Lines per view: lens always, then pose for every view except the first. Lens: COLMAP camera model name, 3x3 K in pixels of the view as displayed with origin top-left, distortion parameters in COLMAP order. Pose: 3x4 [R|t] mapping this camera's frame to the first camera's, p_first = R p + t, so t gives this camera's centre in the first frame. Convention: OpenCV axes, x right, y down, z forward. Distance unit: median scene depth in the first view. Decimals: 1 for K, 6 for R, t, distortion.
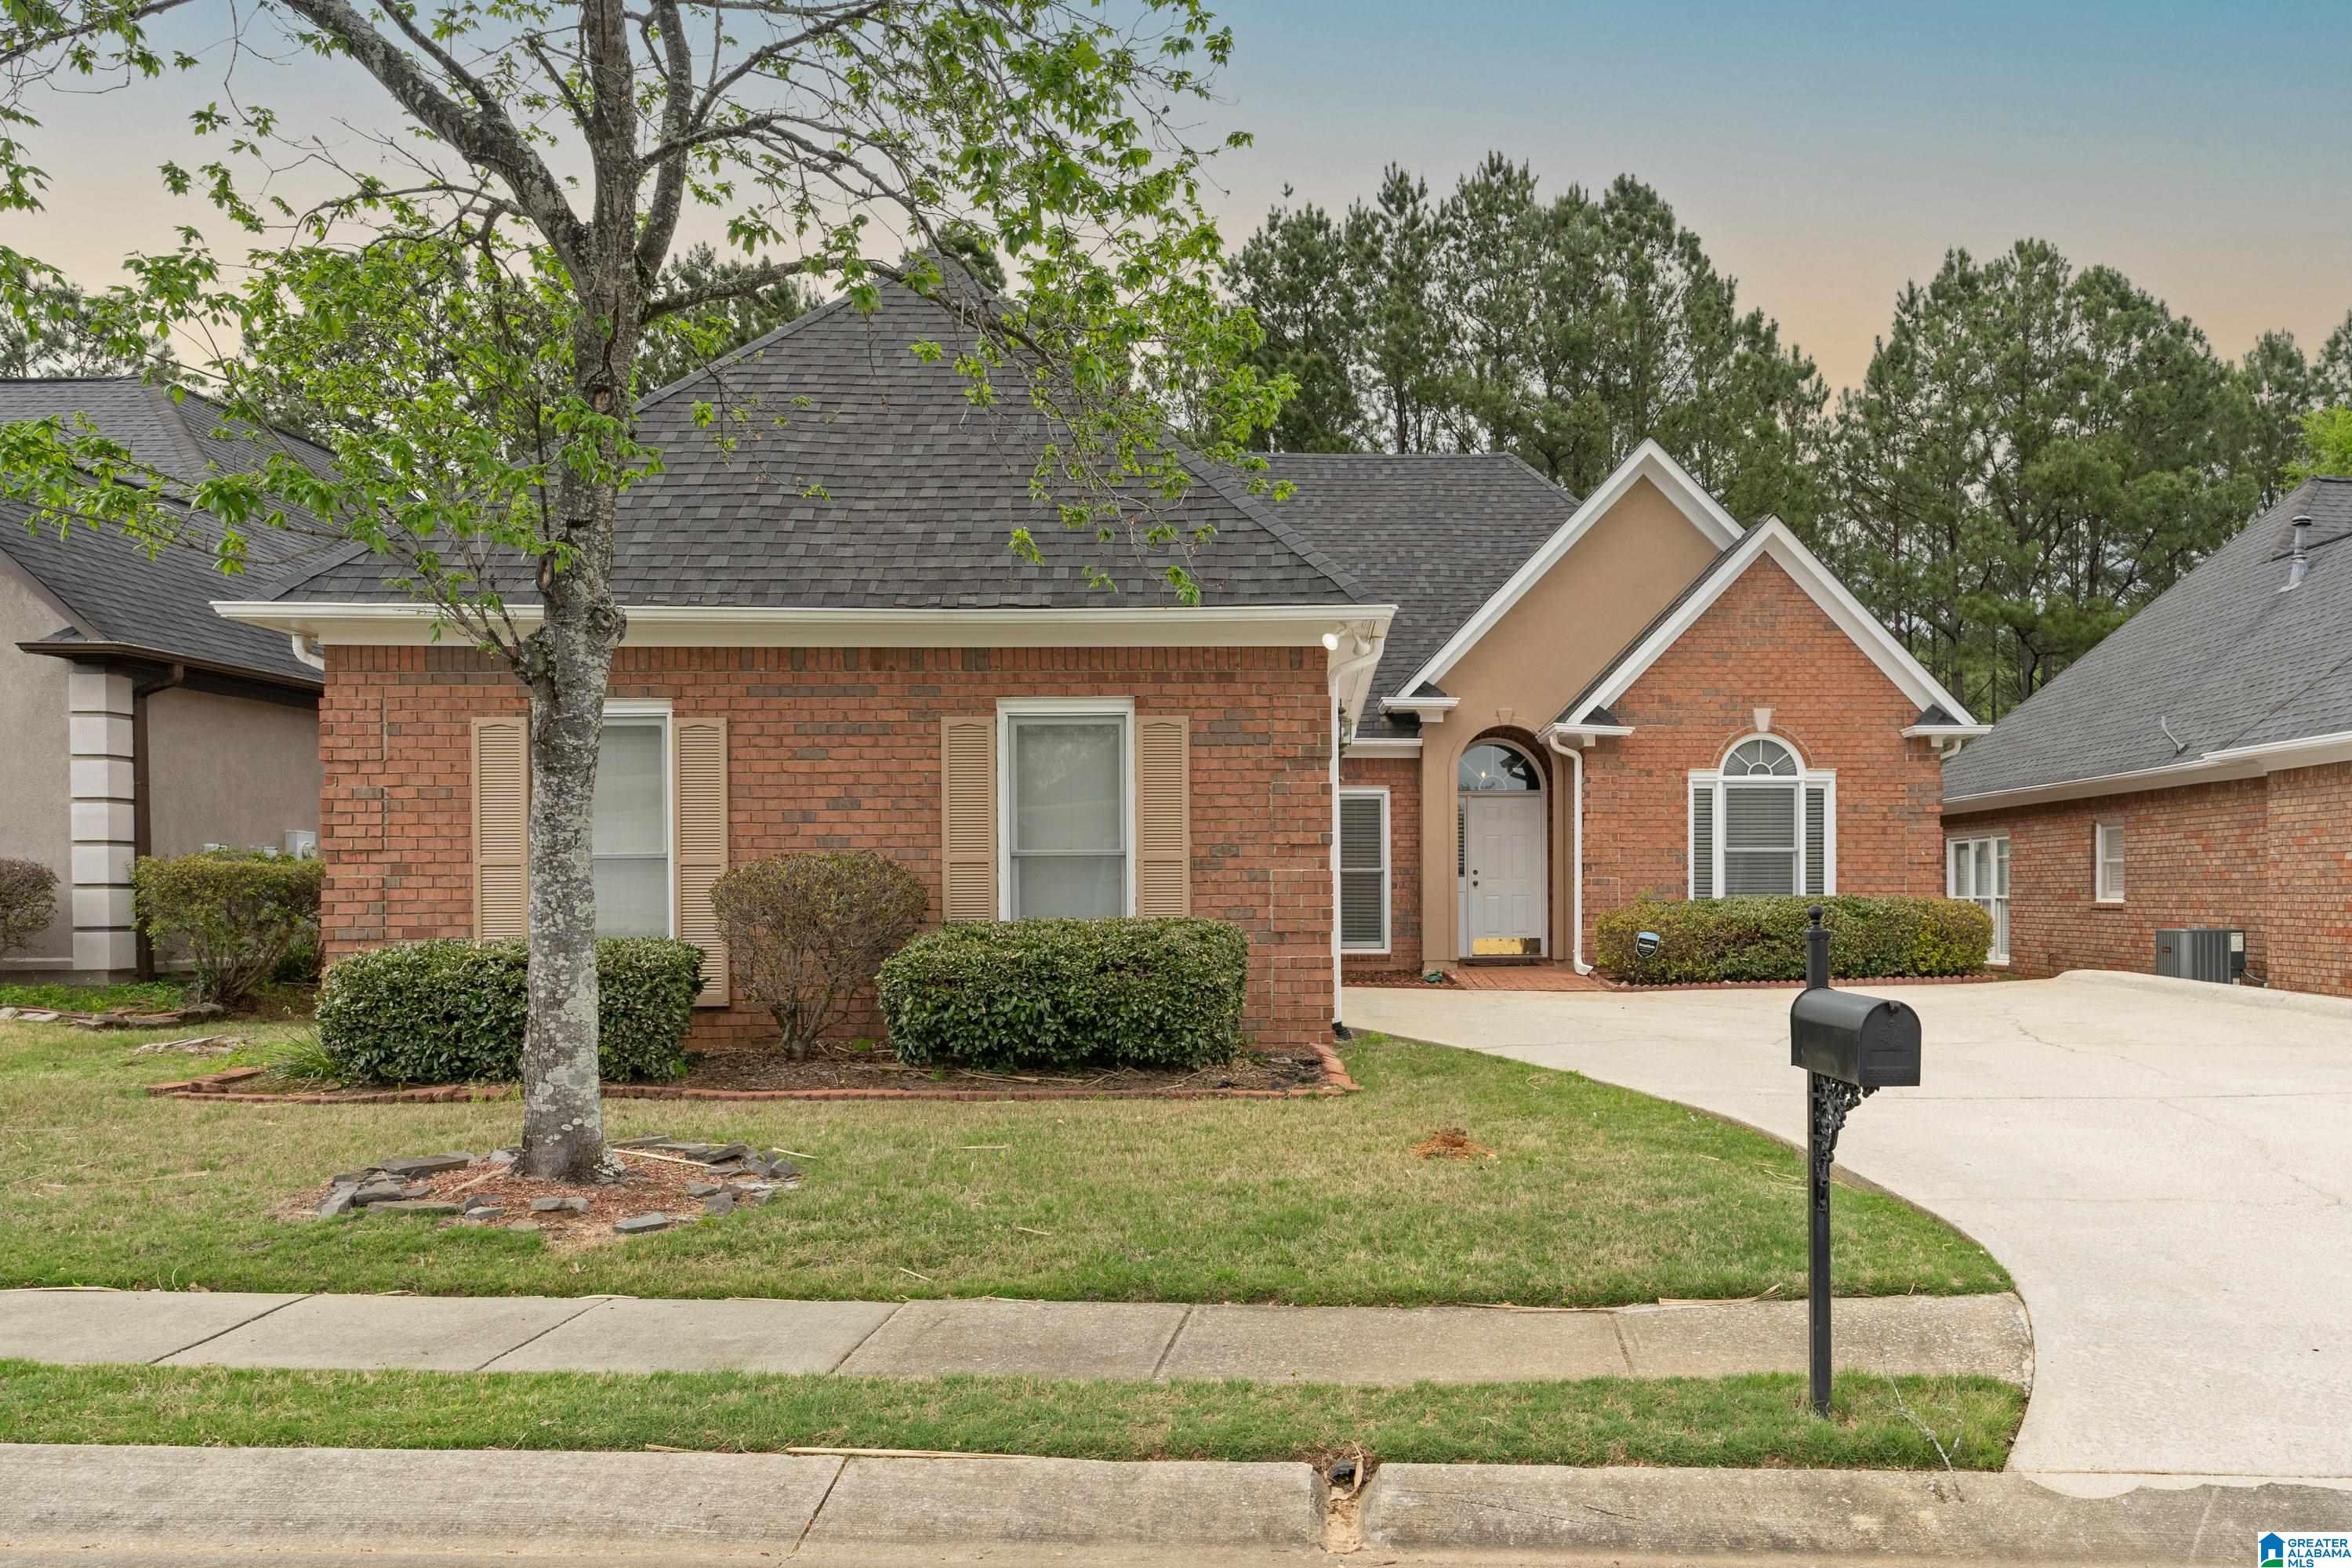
lens RADIAL K [[1637.8, 0, 1175.9], [0, 1637.8, 837.1], [0, 0, 1]] dist [0.002194, -0.001982]
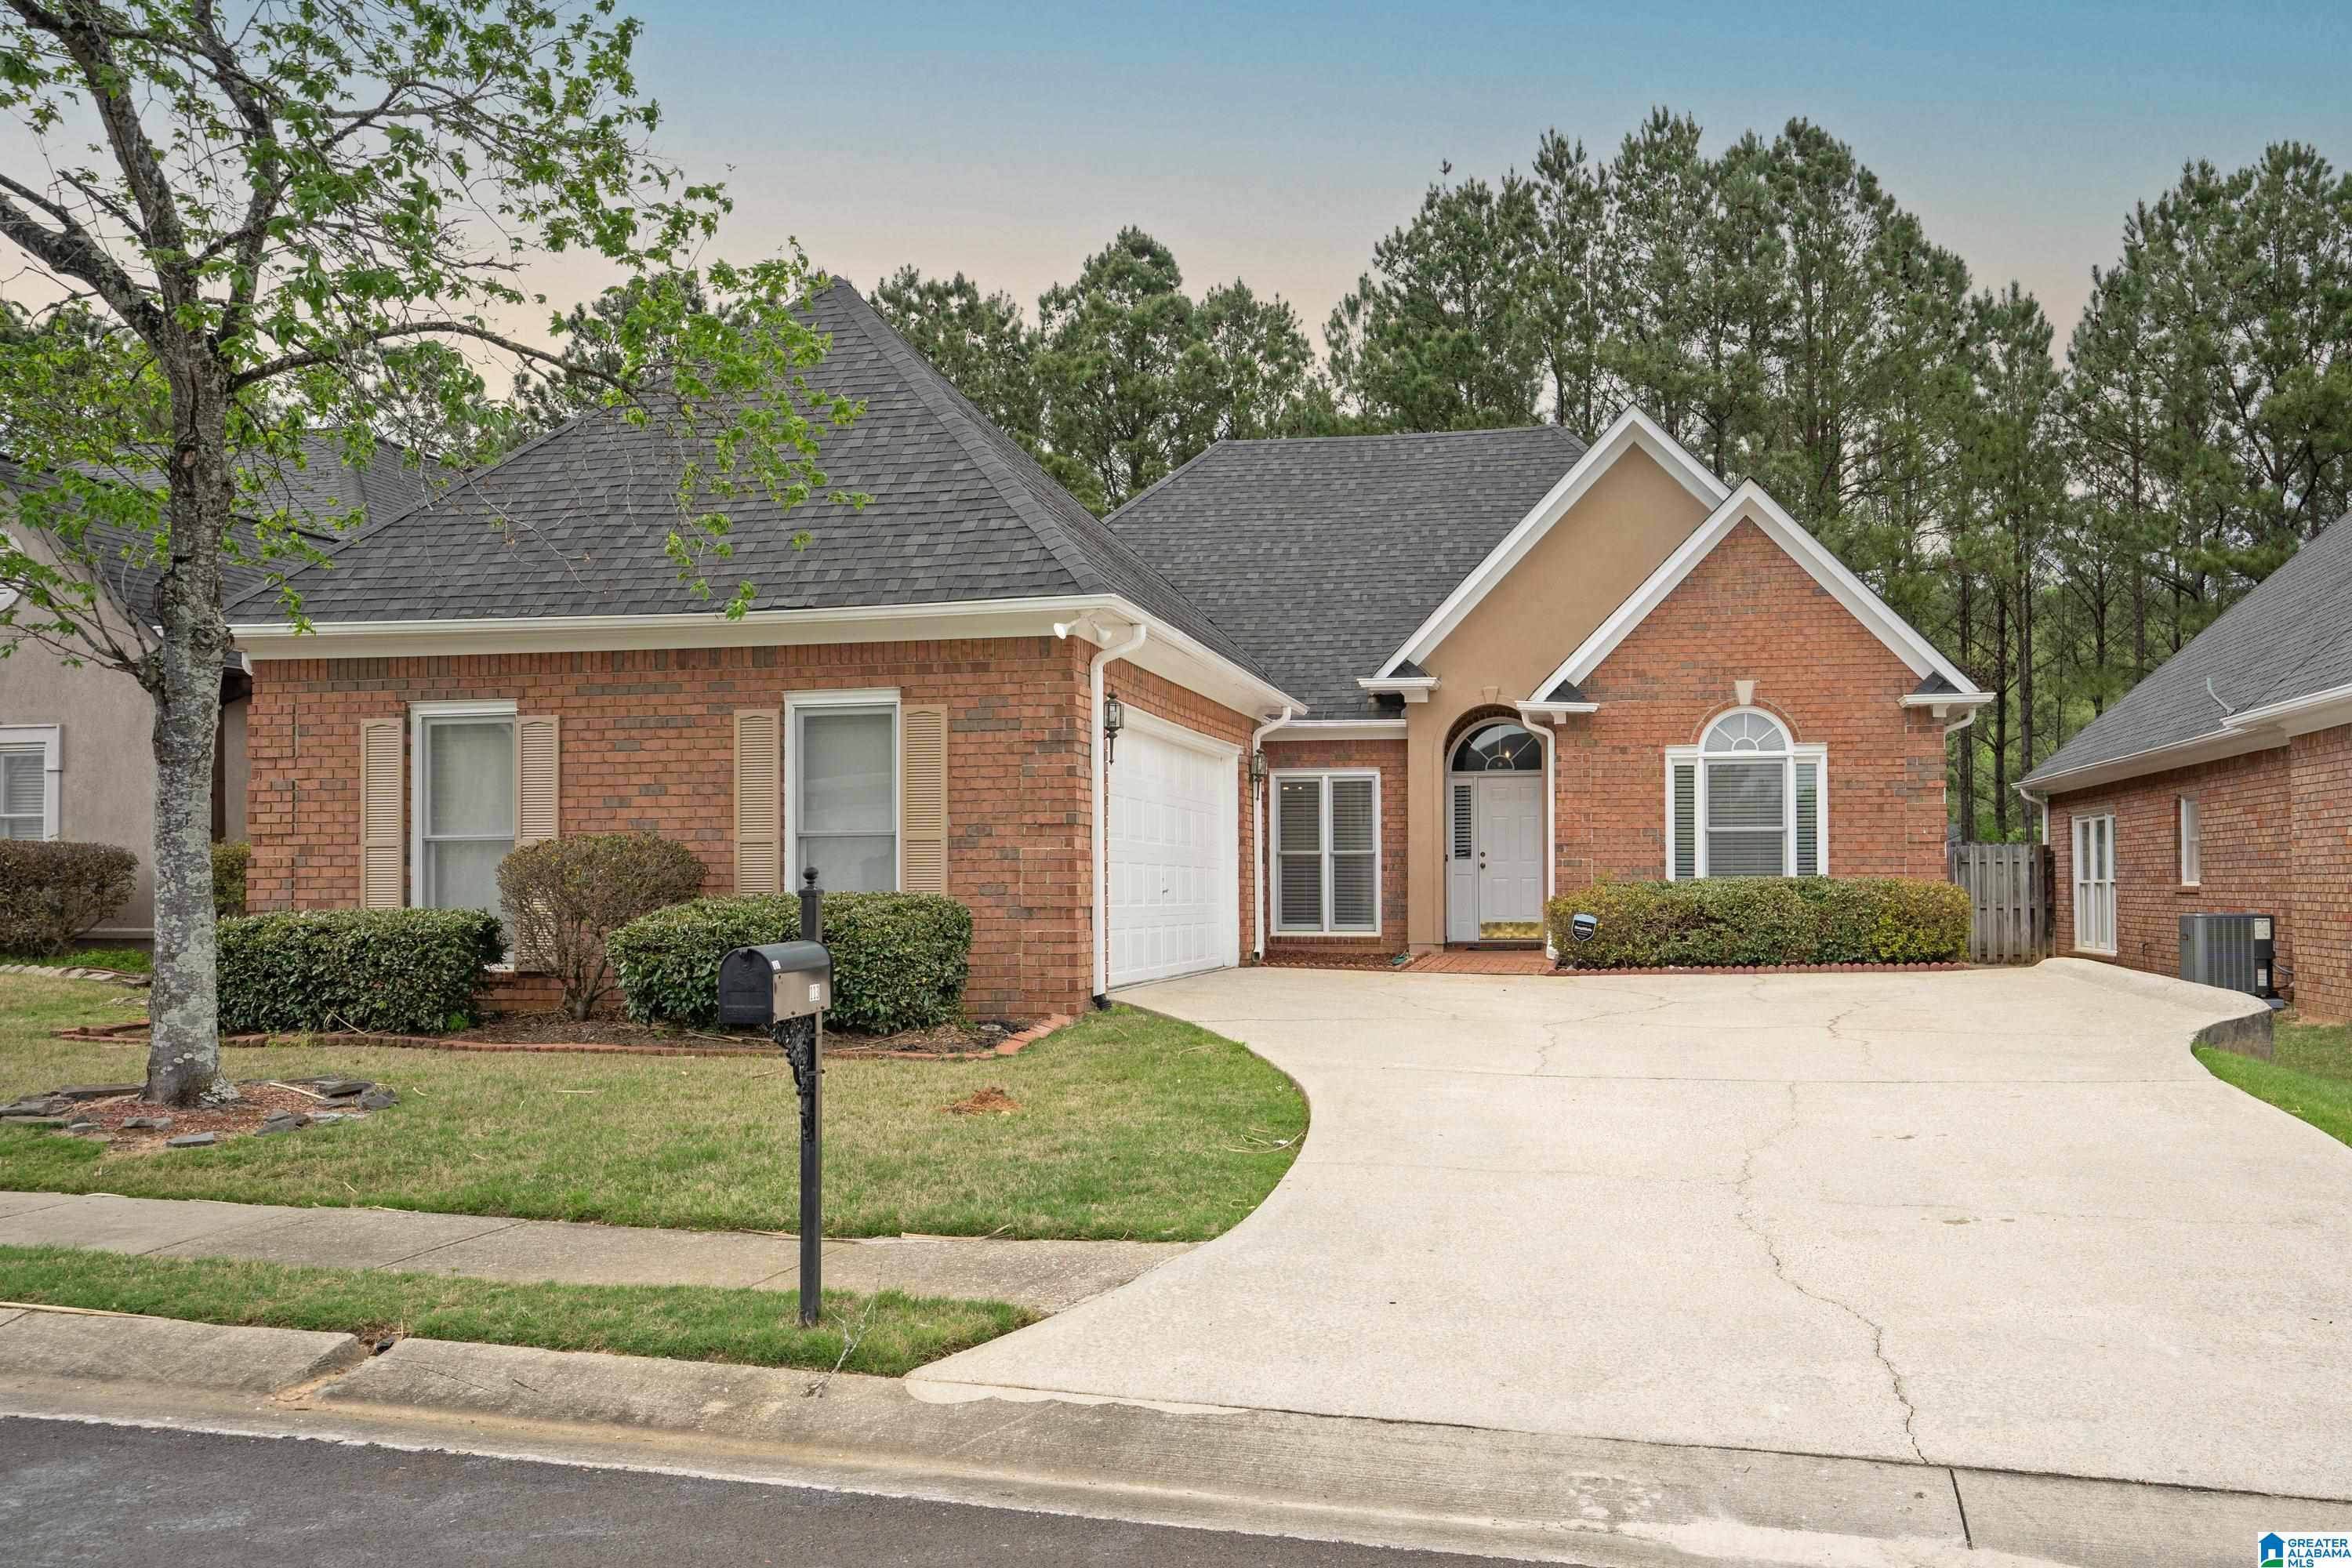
lens RADIAL K [[1670.4, 0, 1176.0], [0, 1670.4, 784.0], [0, 0, 1]] dist [-0.004470, 0.024511]
pose [[0.976565, -0.011969, -0.214887, 0.382216], [0.006538, 0.999642, -0.025964, 0.007167], [0.215121, 0.023950, 0.976294, -0.028066]]
